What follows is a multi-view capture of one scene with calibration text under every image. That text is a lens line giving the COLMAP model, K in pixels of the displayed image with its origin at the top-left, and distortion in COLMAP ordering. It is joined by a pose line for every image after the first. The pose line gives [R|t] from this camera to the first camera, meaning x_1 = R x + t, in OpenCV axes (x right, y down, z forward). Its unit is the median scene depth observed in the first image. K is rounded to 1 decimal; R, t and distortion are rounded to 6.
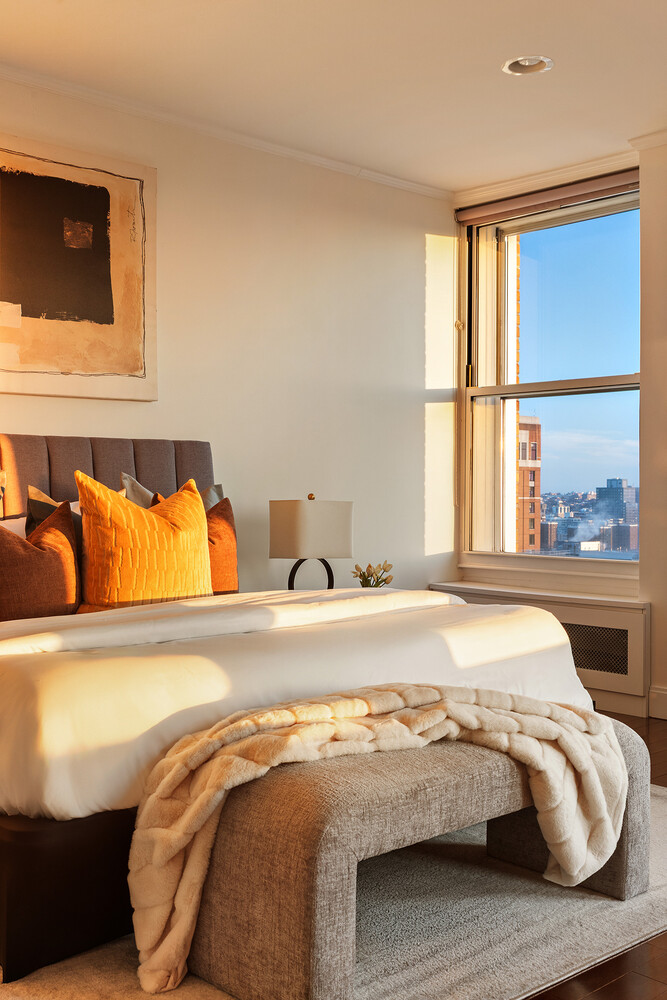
lens RADIAL K [[1111.9, 0, 333.5], [0, 1111.9, 500.0], [0, 0, 1]] dist [0.000266, 0.007564]
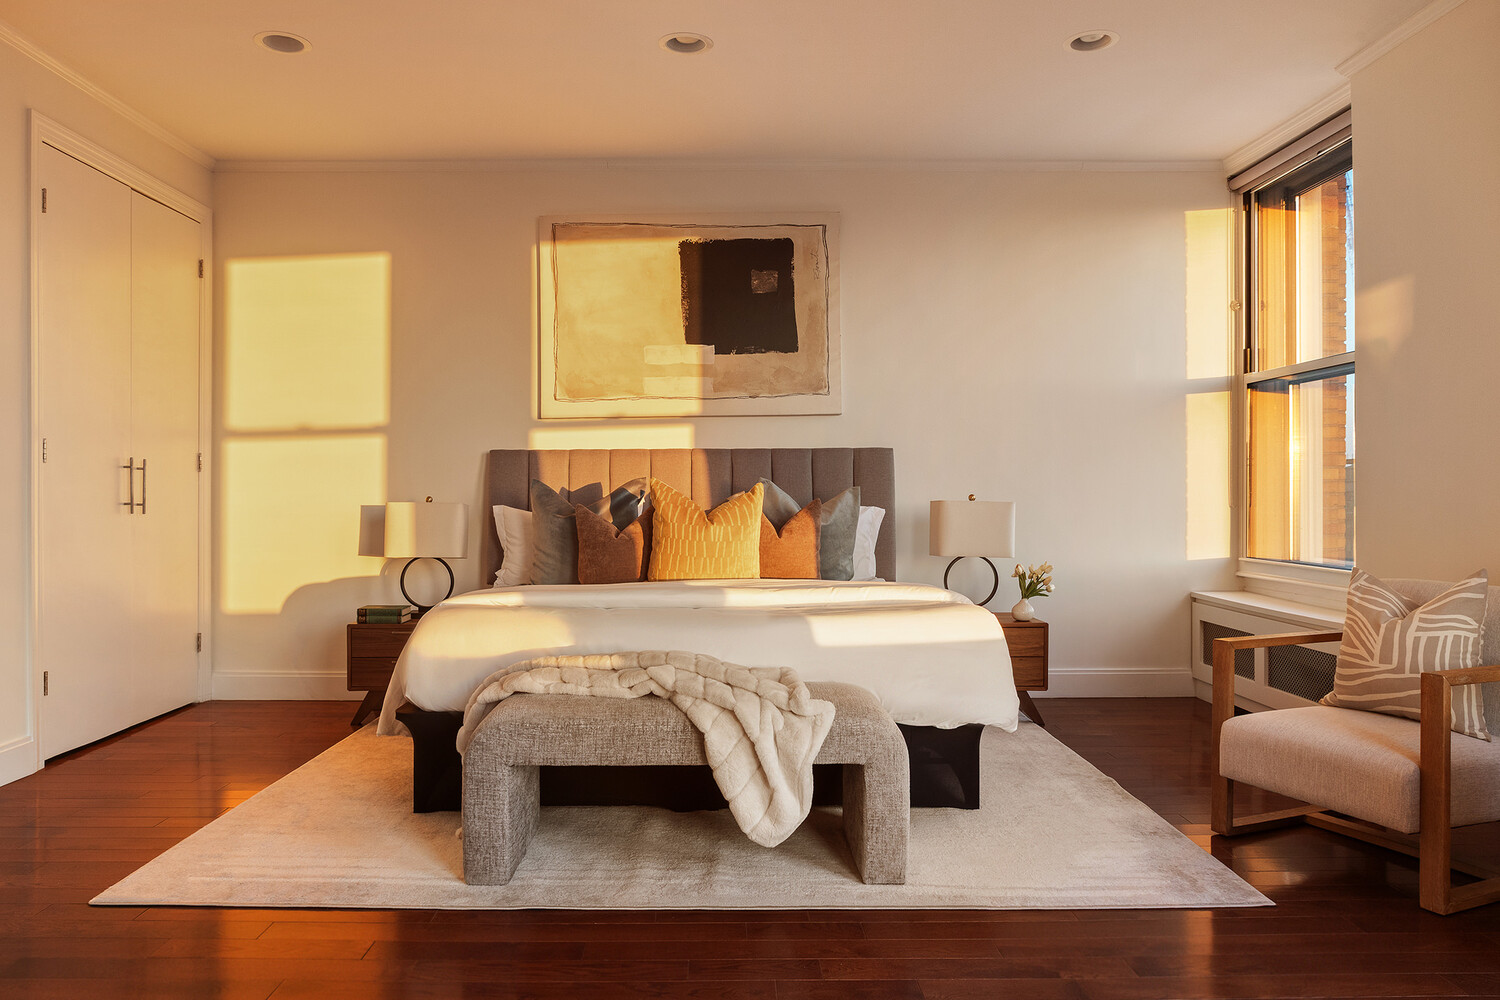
lens RADIAL K [[1108.4, 0, 750.0], [0, 1108.4, 500.0], [0, 0, 1]] dist [-0.034405, 0.001062]
pose [[0.719076, -0.003255, -0.694924, 0.583260], [0.000271, 0.999990, -0.004404, 0.004434], [0.694931, 0.002979, 0.719070, 0.119726]]
